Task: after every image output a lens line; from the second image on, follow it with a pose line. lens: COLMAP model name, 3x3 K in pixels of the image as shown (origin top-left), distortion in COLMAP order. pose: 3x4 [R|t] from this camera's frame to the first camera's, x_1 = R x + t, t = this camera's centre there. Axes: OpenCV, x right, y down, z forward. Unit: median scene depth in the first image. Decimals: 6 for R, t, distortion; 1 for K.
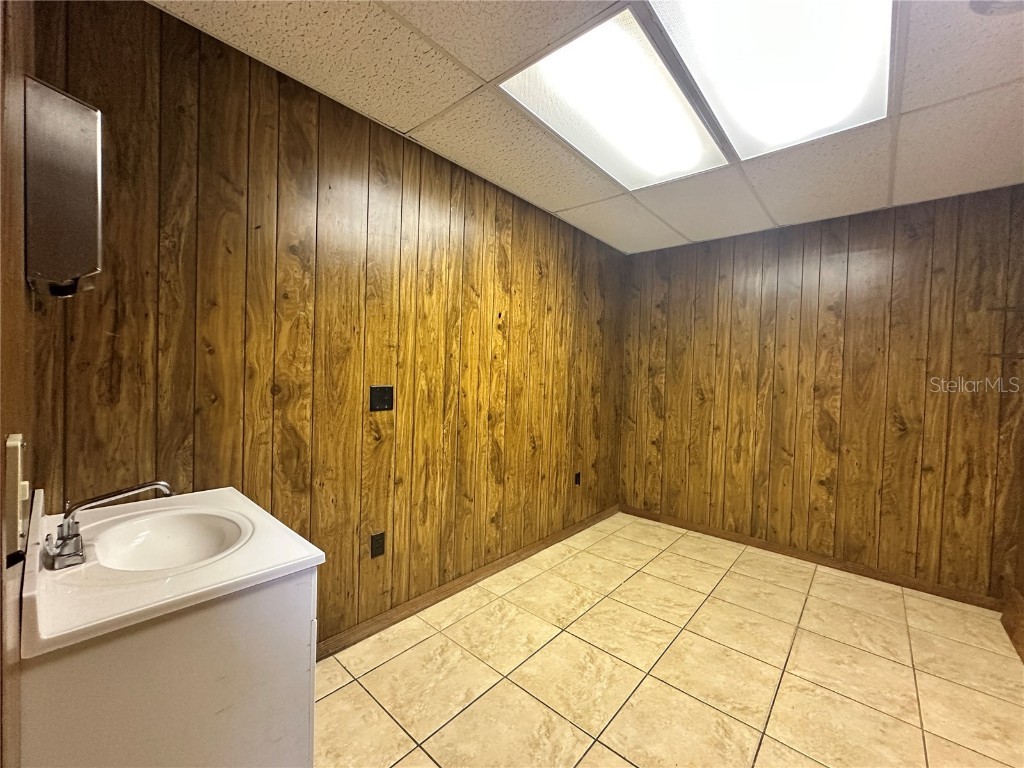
lens RADIAL K [[408.7, 0, 510.5], [0, 408.7, 385.1], [0, 0, 1]] dist [-0.006809, 0.001948]
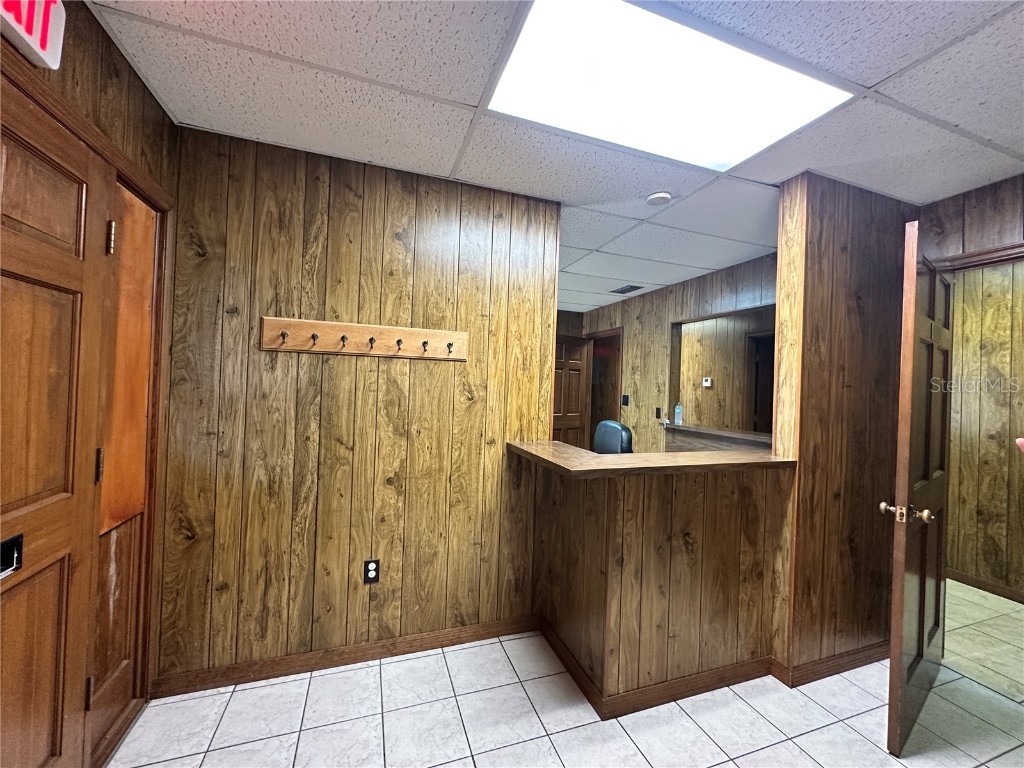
lens RADIAL K [[408.7, 0, 513.7], [0, 408.7, 384.3], [0, 0, 1]] dist [-0.006809, 0.001948]
pose [[0.878805, -0.005138, -0.477154, 0.673242], [-0.017303, 0.998941, -0.042624, -0.166200], [0.476868, 0.045715, 0.877785, 0.498471]]
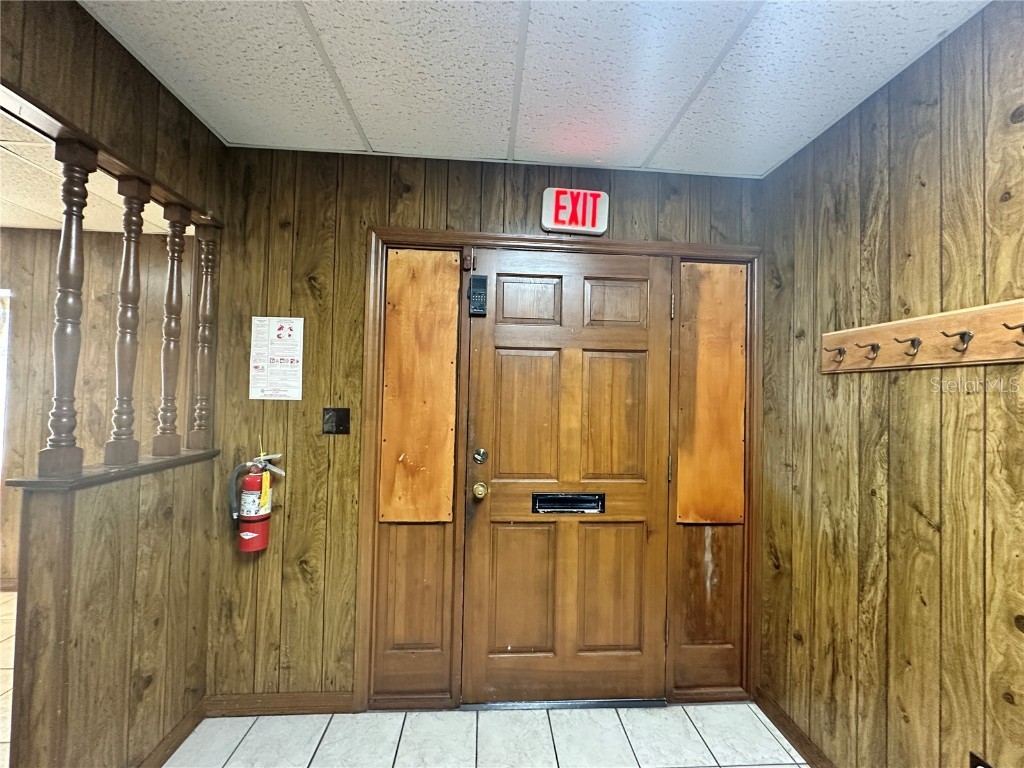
lens RADIAL K [[408.7, 0, 512.7], [0, 408.7, 384.1], [0, 0, 1]] dist [-0.006809, 0.001948]
pose [[-0.697111, -0.068064, -0.713725, 0.694300], [-0.065247, 0.997375, -0.031386, -0.189280], [0.713988, 0.024688, -0.699722, 1.114580]]
